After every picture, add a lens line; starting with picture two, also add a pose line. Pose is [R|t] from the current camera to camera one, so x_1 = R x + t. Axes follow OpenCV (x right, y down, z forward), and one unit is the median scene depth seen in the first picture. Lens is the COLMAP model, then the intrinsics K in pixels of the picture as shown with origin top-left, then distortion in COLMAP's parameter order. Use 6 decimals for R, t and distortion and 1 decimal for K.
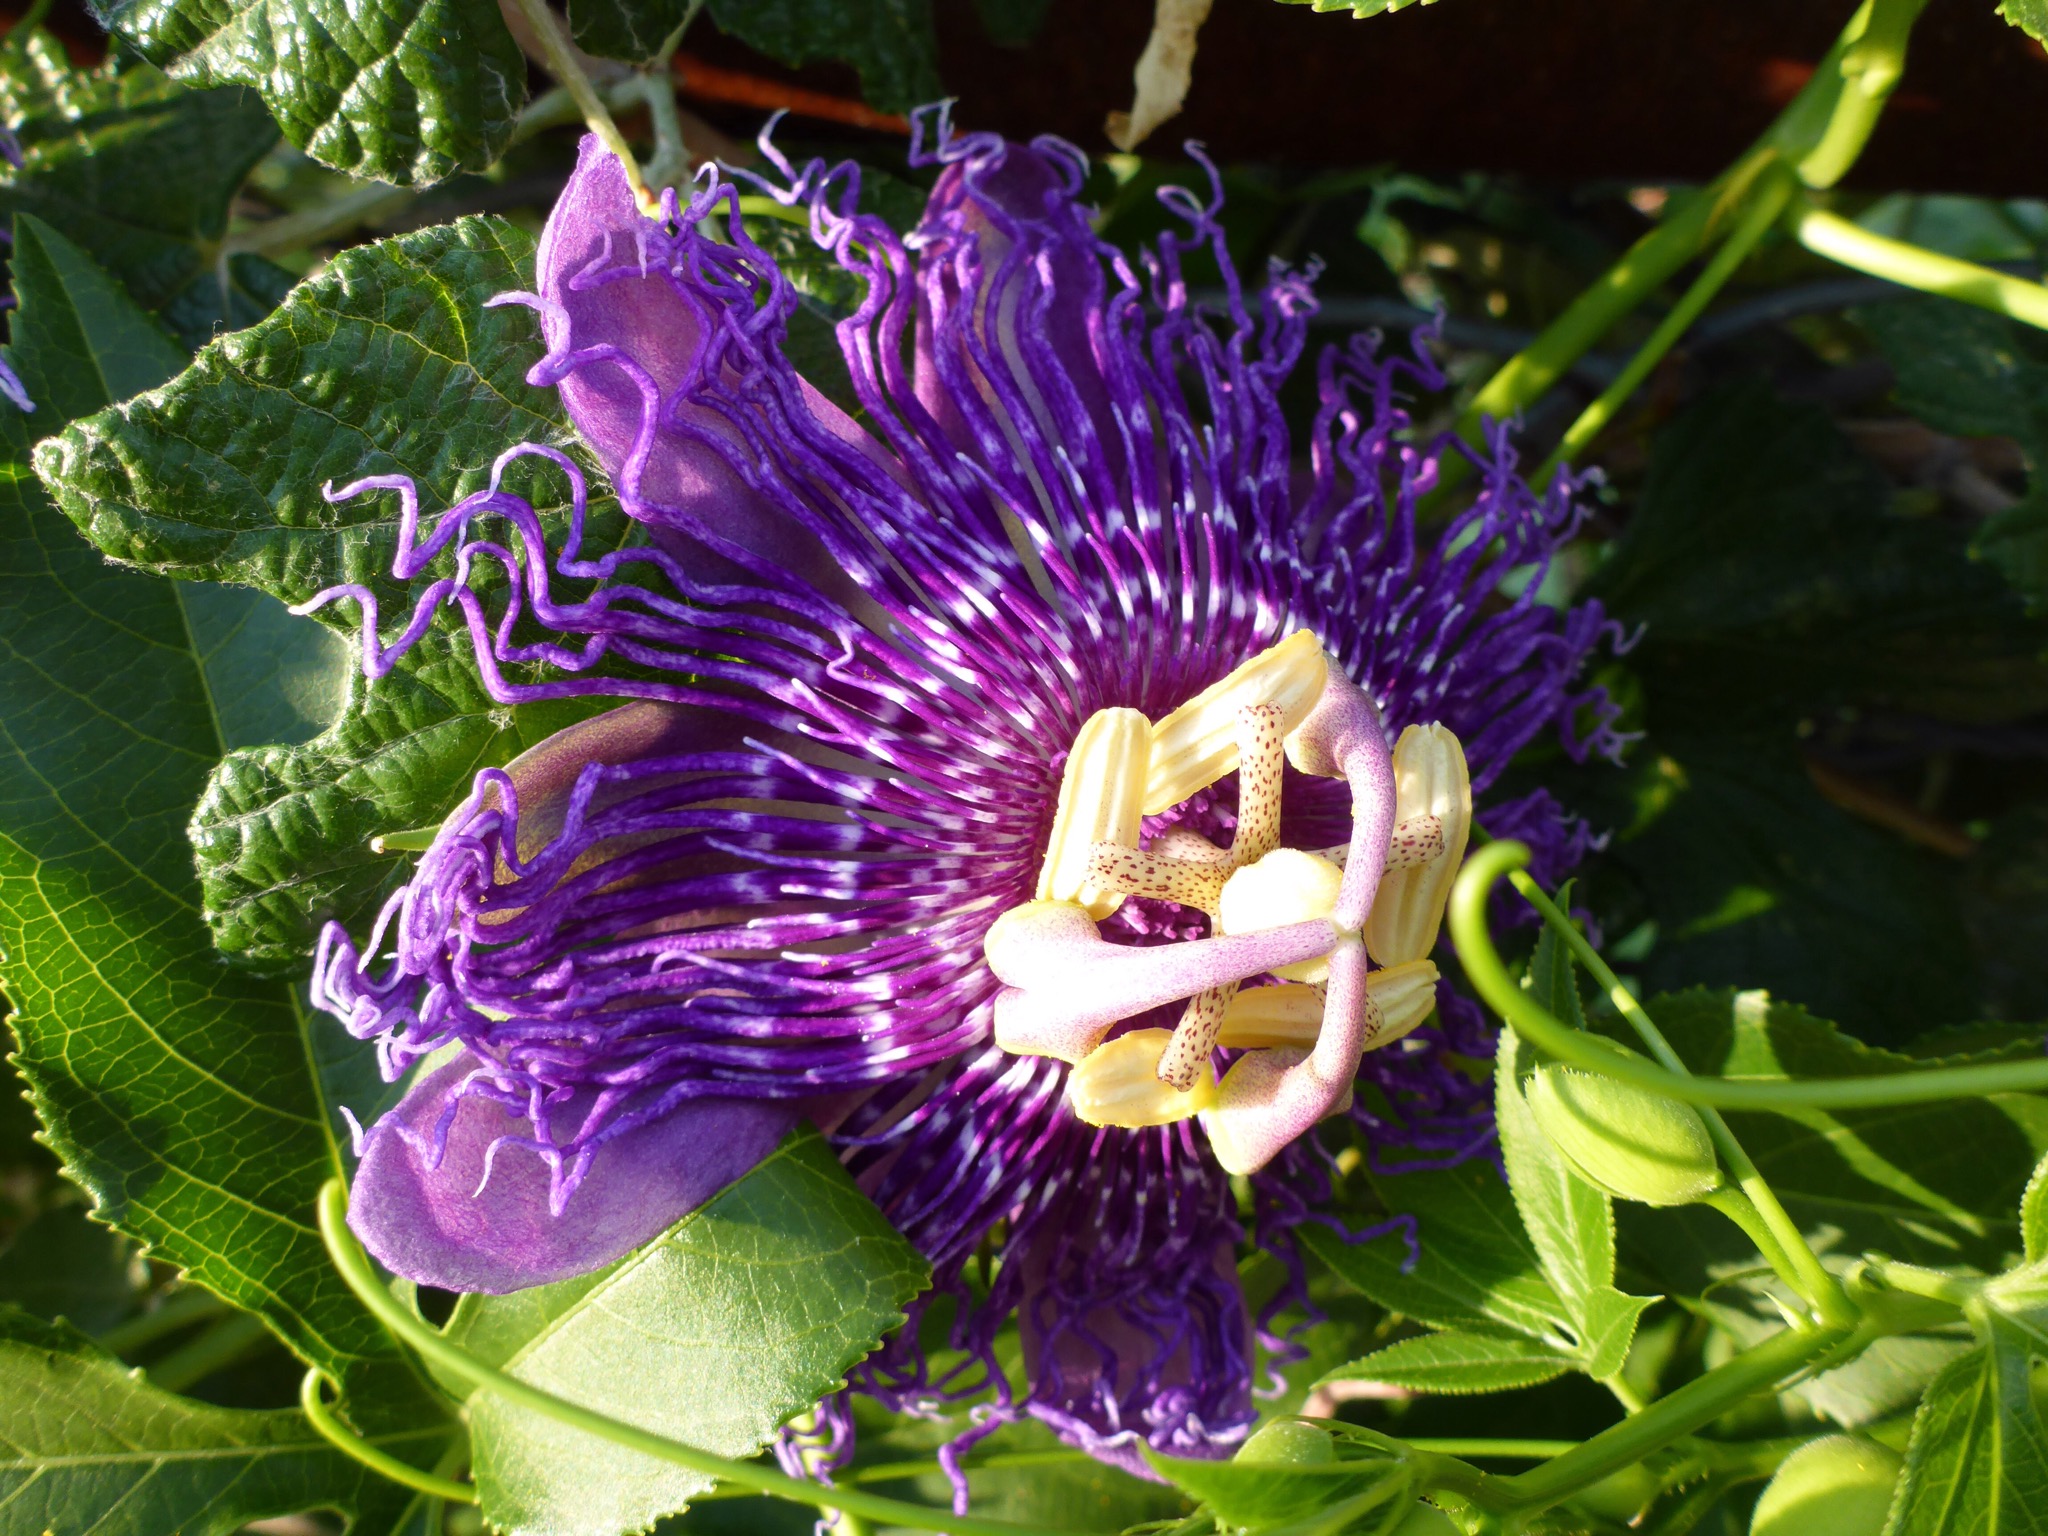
lens RADIAL K [[1687.8, 0, 1024.0], [0, 1687.8, 768.0], [0, 0, 1]] dist [0.002394, -0.021329]
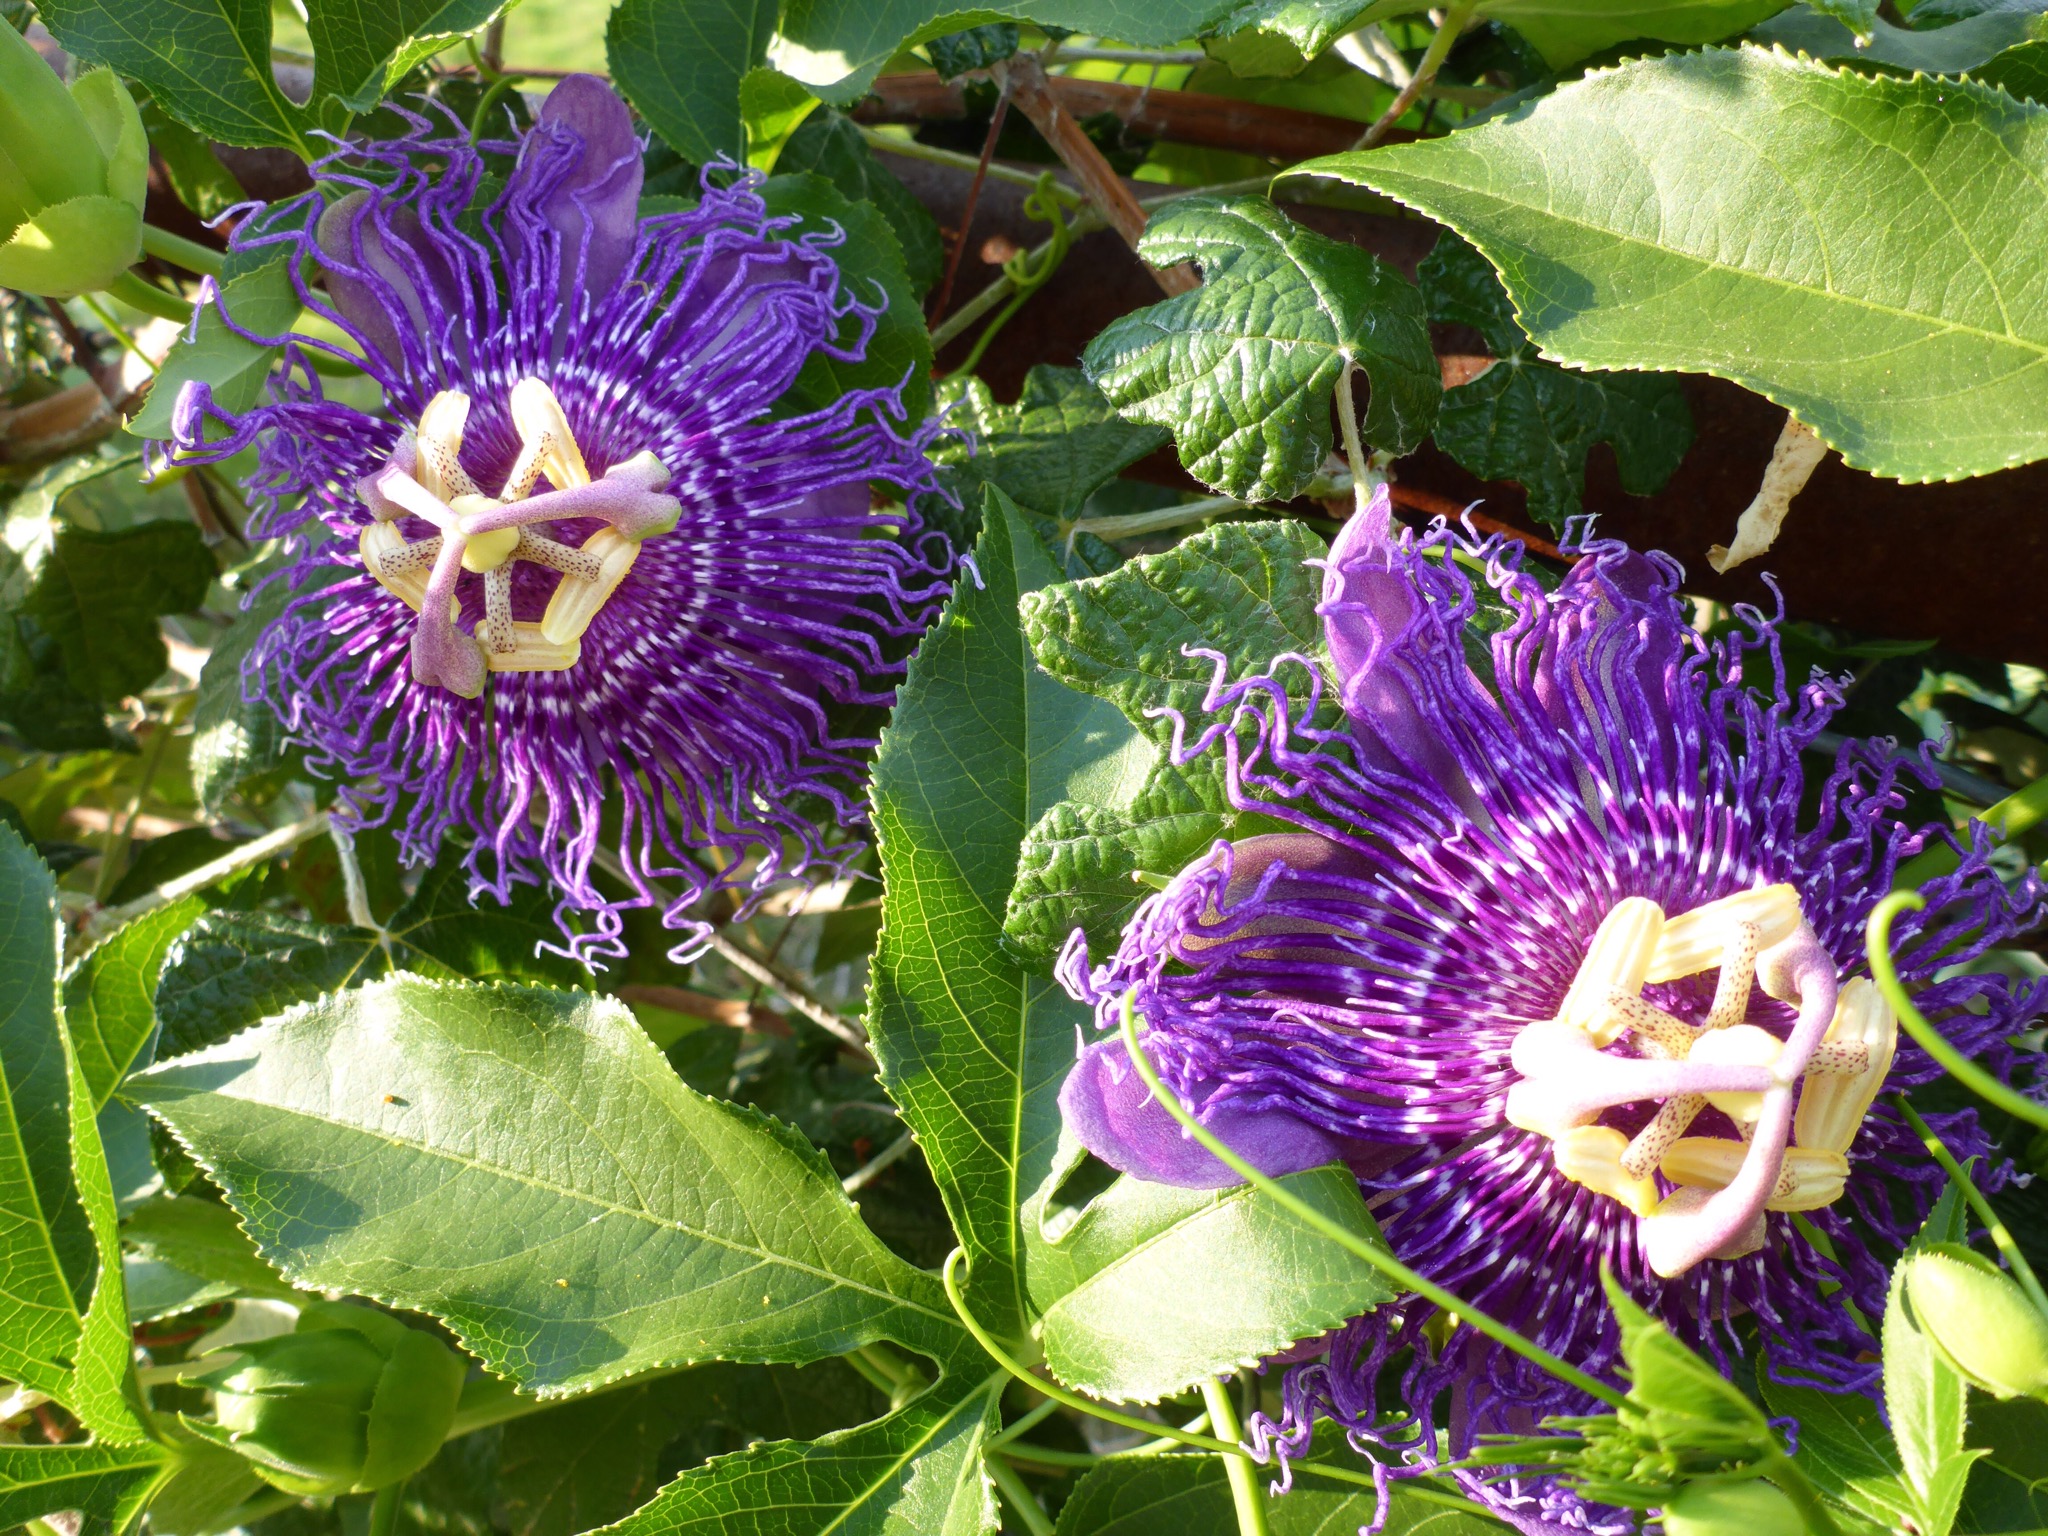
lens RADIAL K [[1759.6, 0, 1024.0], [0, 1759.6, 768.0], [0, 0, 1]] dist [-0.001046, 0.003364]
pose [[0.936776, 0.206653, -0.282393, -0.037706], [-0.270040, 0.940159, -0.207796, 0.297755], [0.222552, 0.270915, 0.936523, -0.541069]]
